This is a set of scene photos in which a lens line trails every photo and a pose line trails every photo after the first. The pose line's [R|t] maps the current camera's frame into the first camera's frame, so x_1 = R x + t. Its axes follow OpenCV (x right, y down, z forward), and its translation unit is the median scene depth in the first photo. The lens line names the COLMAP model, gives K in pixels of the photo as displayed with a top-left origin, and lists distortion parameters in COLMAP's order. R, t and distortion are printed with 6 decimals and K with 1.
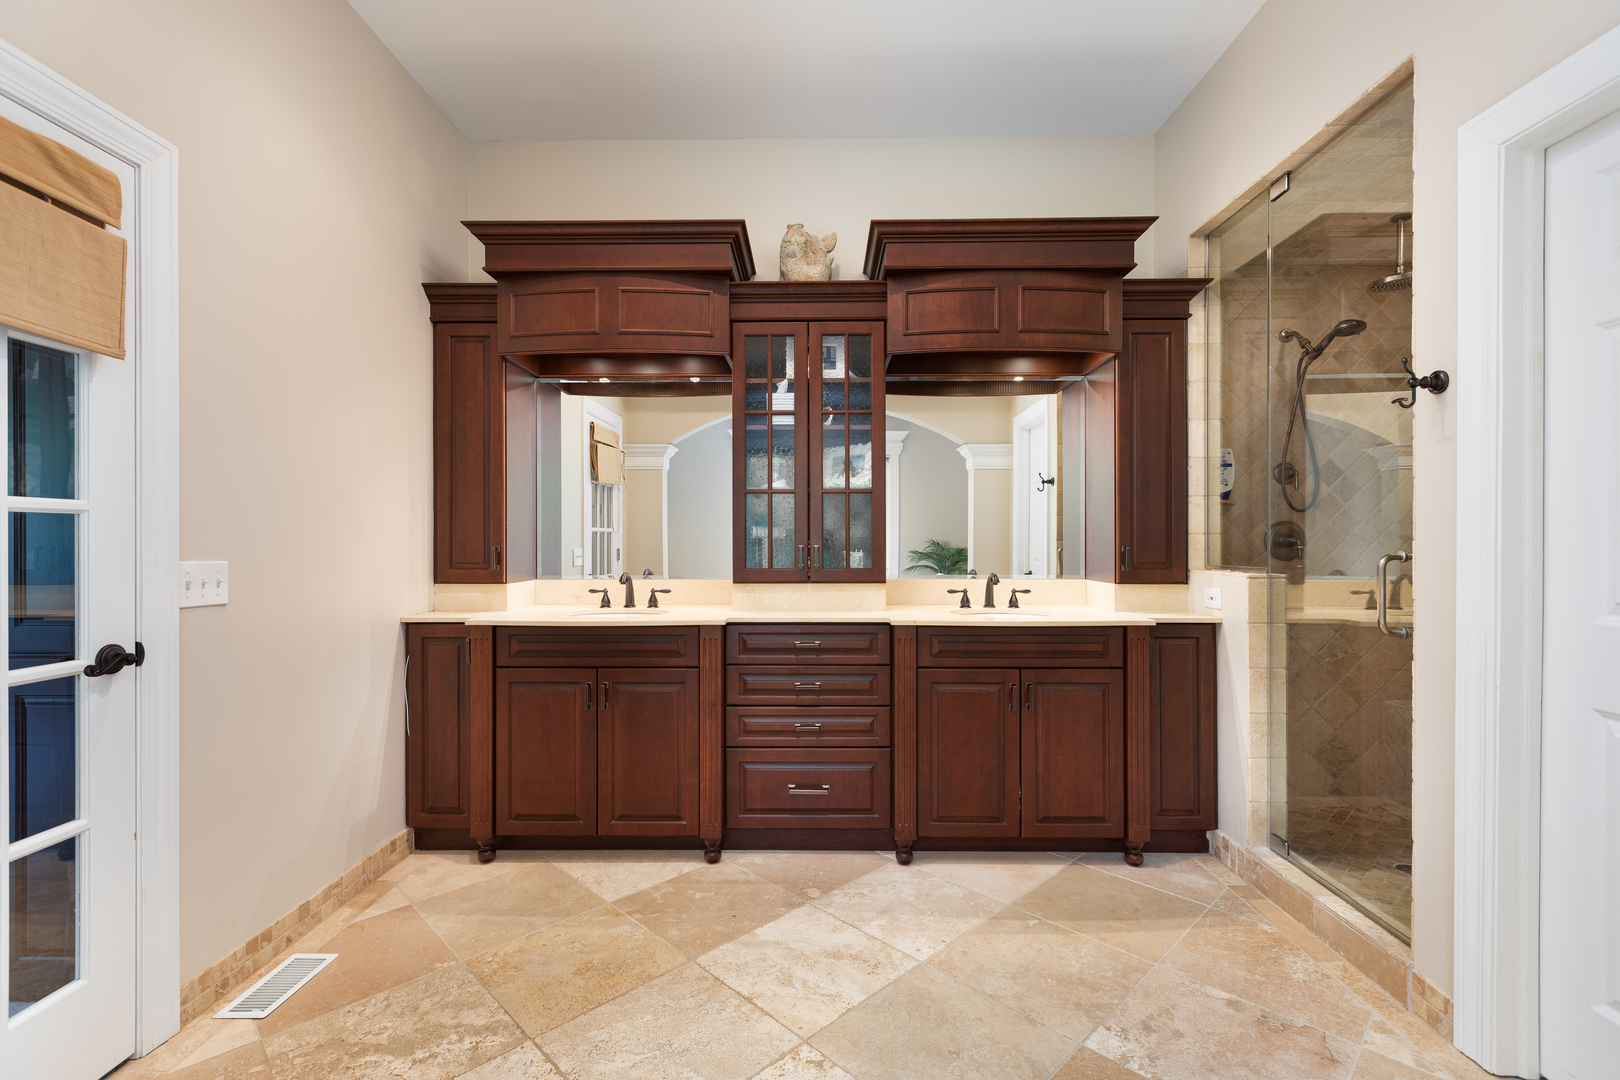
lens RADIAL K [[733.6, 0, 800.0], [0, 733.6, 542.6], [0, 0, 1]] dist [-0.002597, 0.000322]
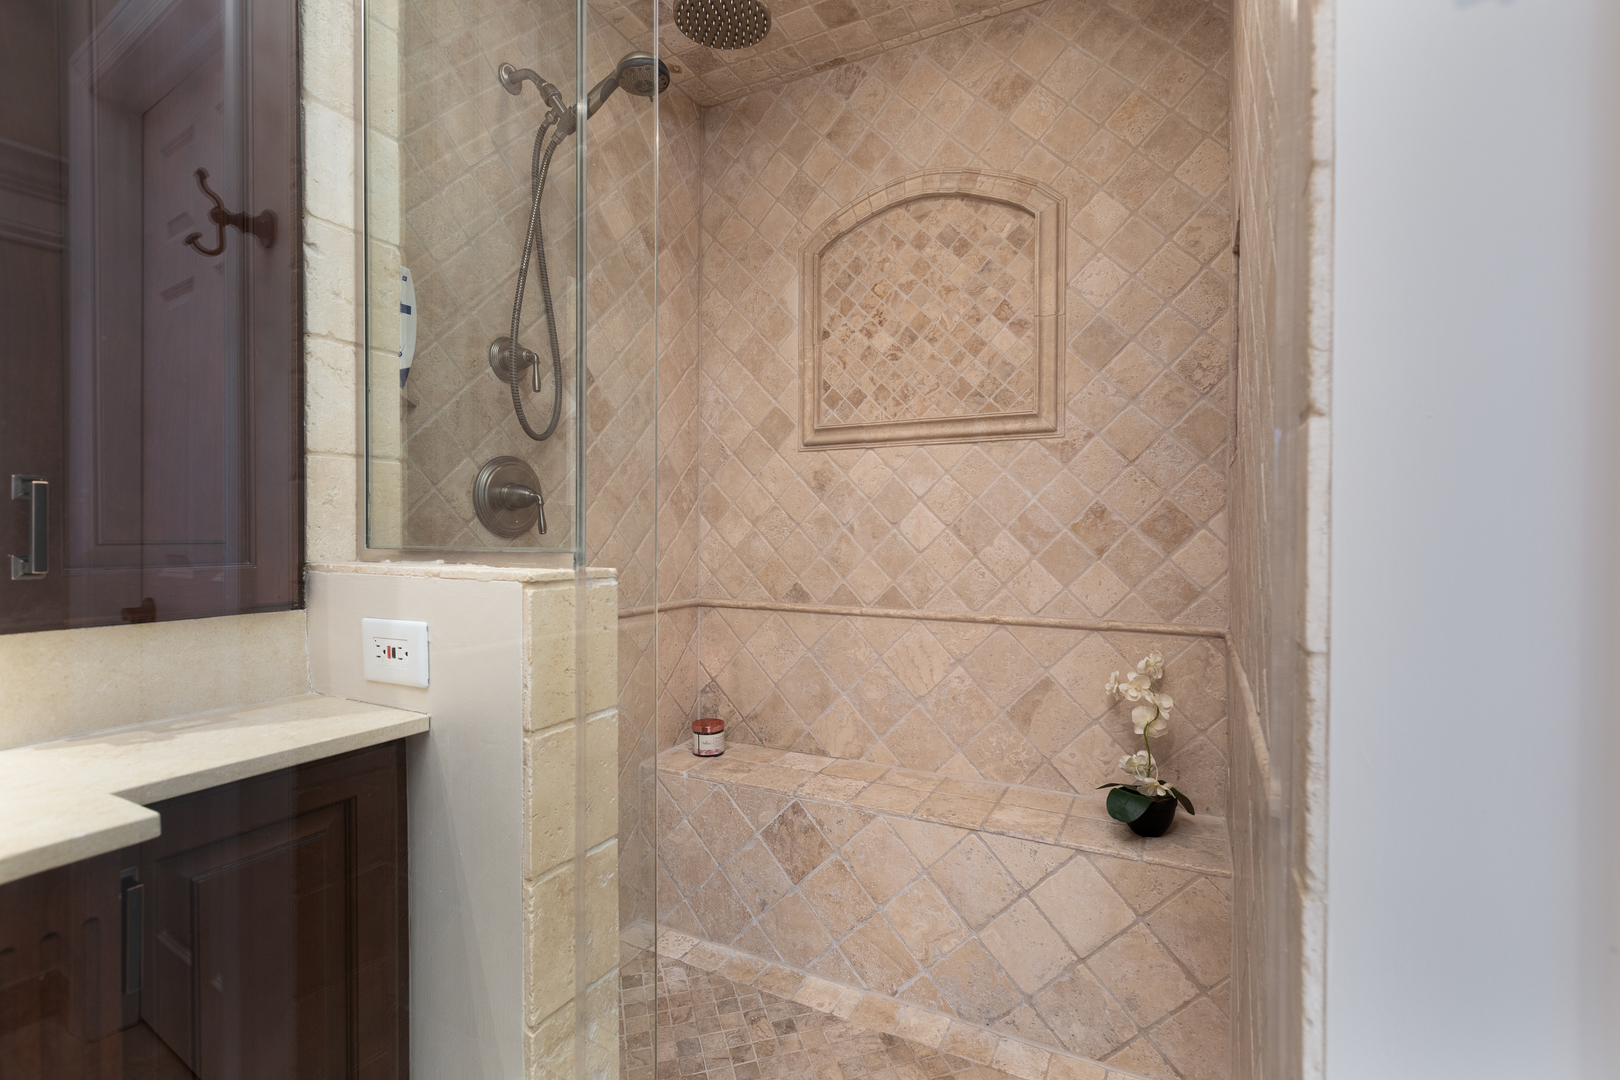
lens RADIAL K [[733.6, 0, 802.6], [0, 733.6, 538.5], [0, 0, 1]] dist [-0.002597, 0.000322]
pose [[0.449090, -0.008075, 0.893450, 0.362969], [-0.000198, 0.999958, 0.009137, 0.024836], [-0.893487, -0.004281, 0.449070, 0.705865]]
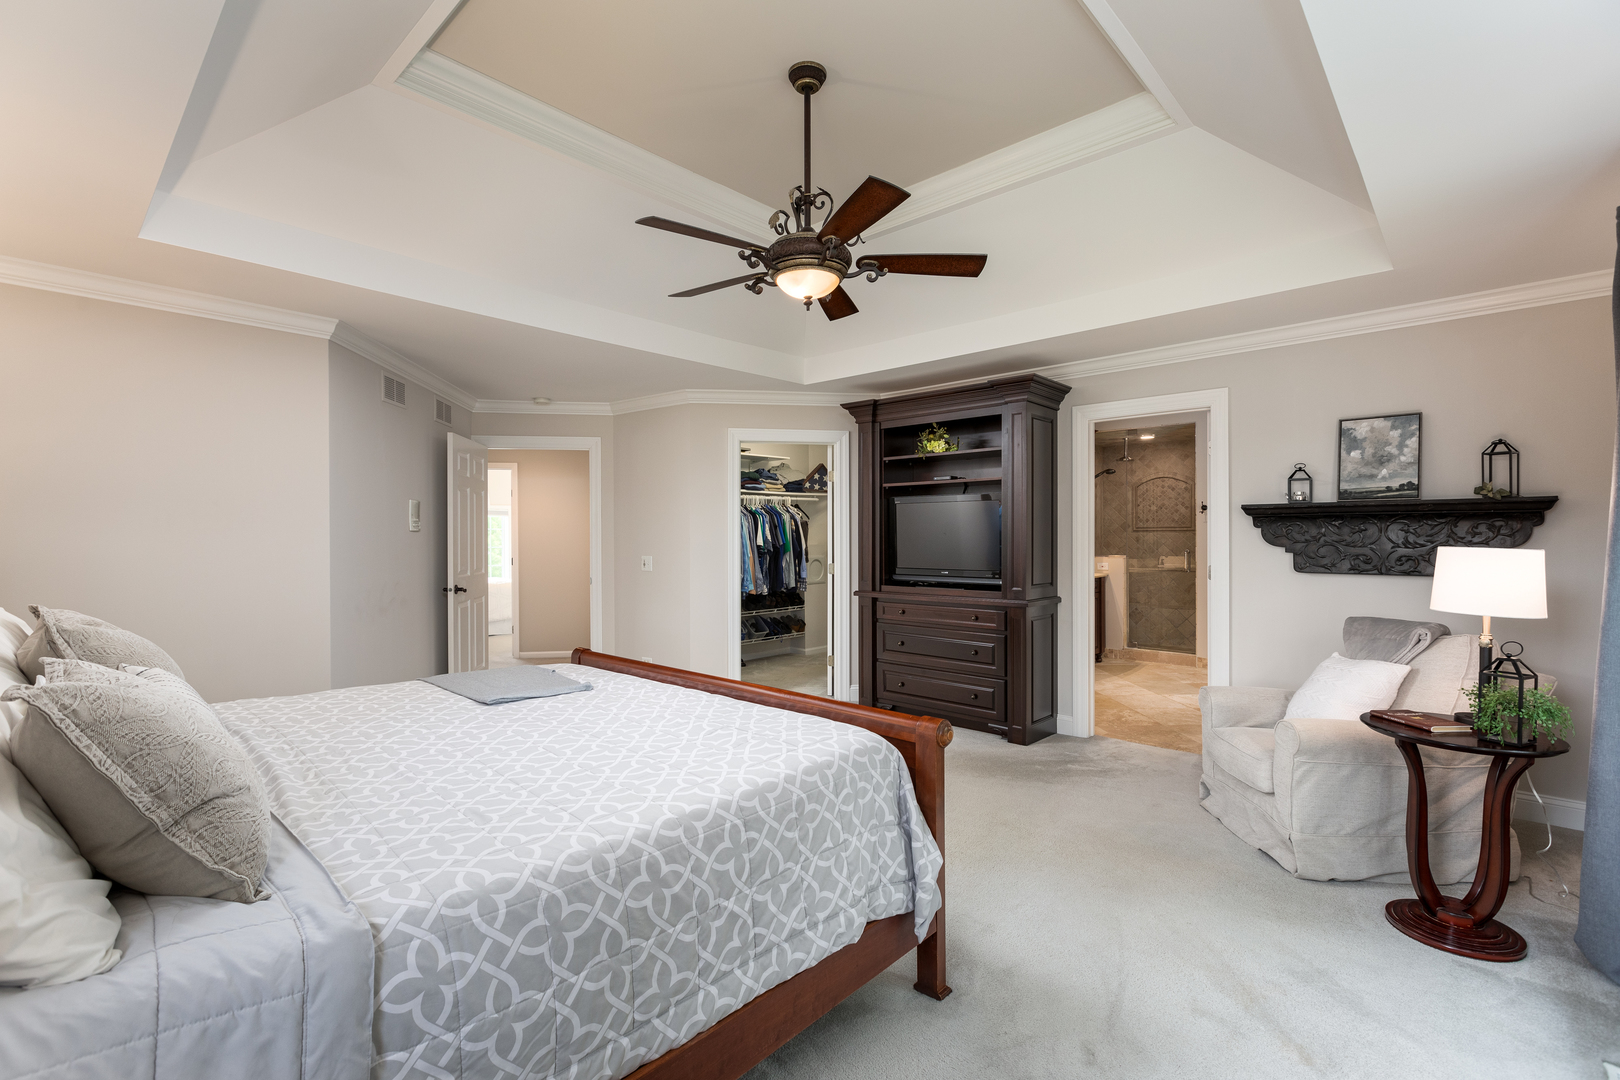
lens RADIAL K [[733.6, 0, 804.3], [0, 733.6, 537.9], [0, 0, 1]] dist [-0.002597, 0.000322]
pose [[0.670494, -0.007205, 0.741880, -2.329972], [0.006762, 0.999971, 0.003601, -0.054313], [-0.741885, 0.002603, 0.670523, -0.046844]]
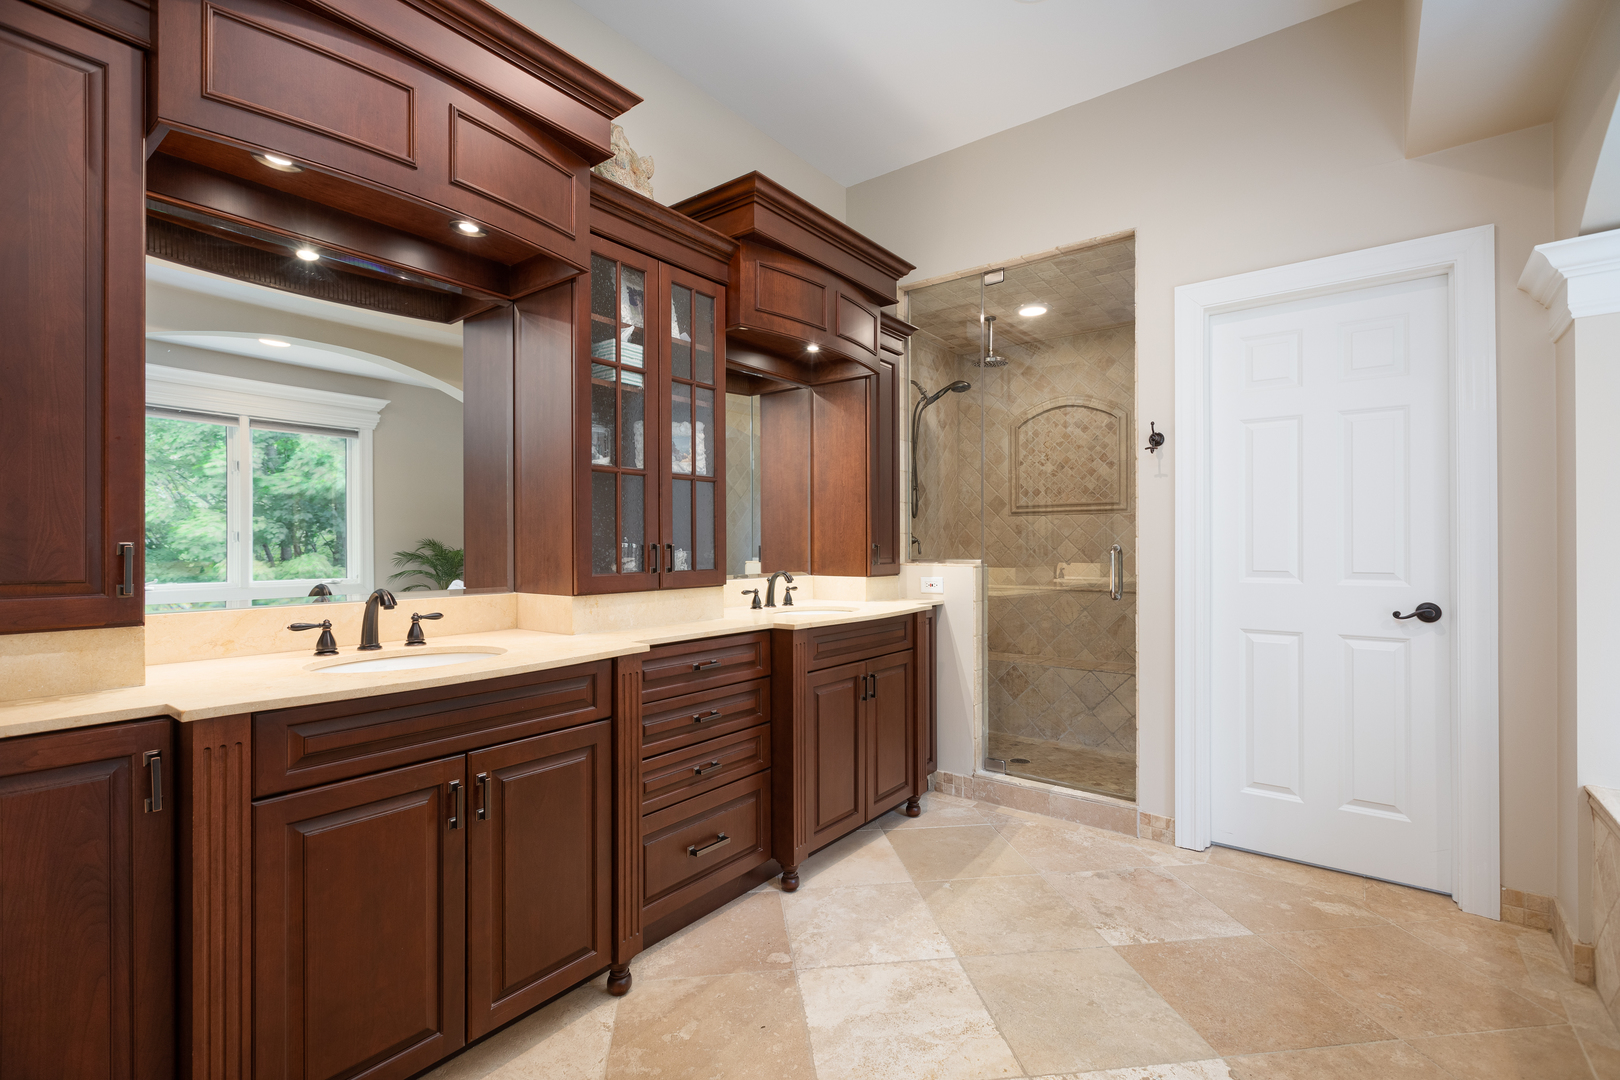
lens RADIAL K [[733.6, 0, 813.7], [0, 733.6, 543.3], [0, 0, 1]] dist [-0.002597, 0.000322]
pose [[0.588577, 0.000996, 0.808441, -0.568421], [0.003389, 0.999987, -0.003699, 0.008645], [-0.808434, 0.004917, 0.588566, 0.427850]]
